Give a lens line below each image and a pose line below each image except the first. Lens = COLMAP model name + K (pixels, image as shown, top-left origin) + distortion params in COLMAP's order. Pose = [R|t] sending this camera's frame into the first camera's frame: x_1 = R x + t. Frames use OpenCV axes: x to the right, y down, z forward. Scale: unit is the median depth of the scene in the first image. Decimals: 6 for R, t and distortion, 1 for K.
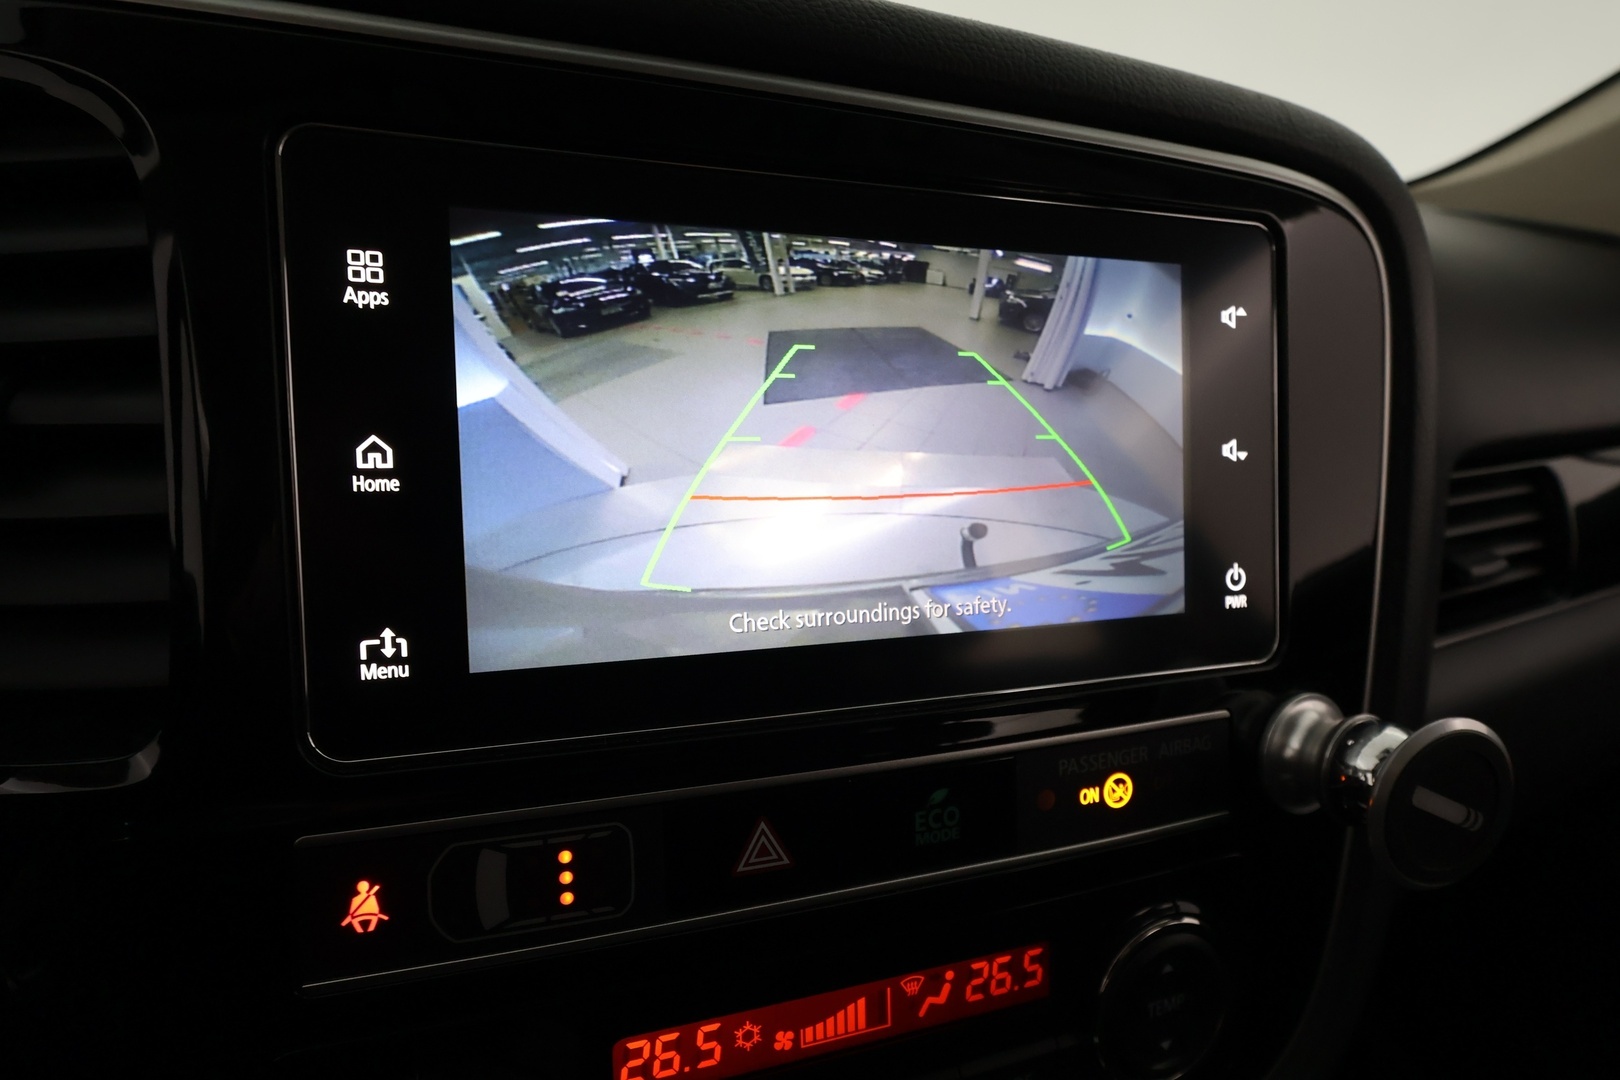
lens RADIAL K [[832.6, 0, 811.5], [0, 832.6, 540.7], [0, 0, 1]] dist [0.019671, 0.001022]
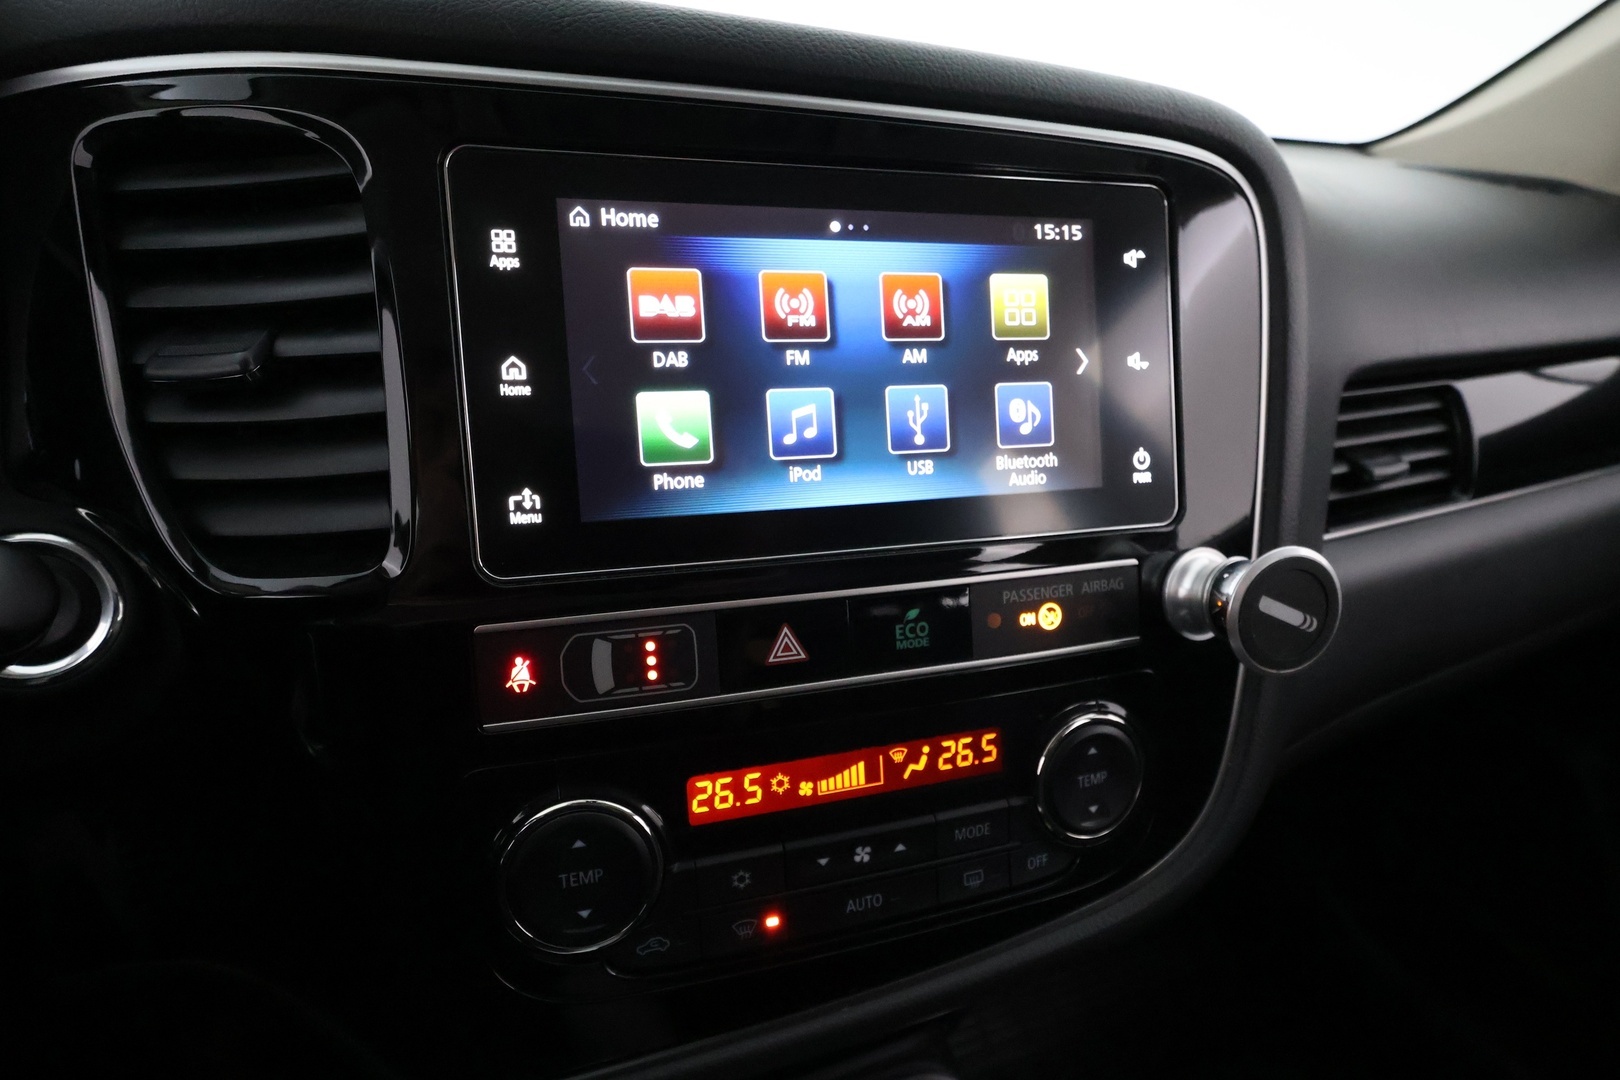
lens RADIAL K [[832.6, 0, 809.2], [0, 832.6, 541.1], [0, 0, 1]] dist [0.019671, 0.001022]
pose [[0.999148, -0.030289, -0.028030, 0.023610], [0.030884, 0.999301, 0.021047, 0.150827], [0.027373, -0.021895, 0.999385, -0.378768]]
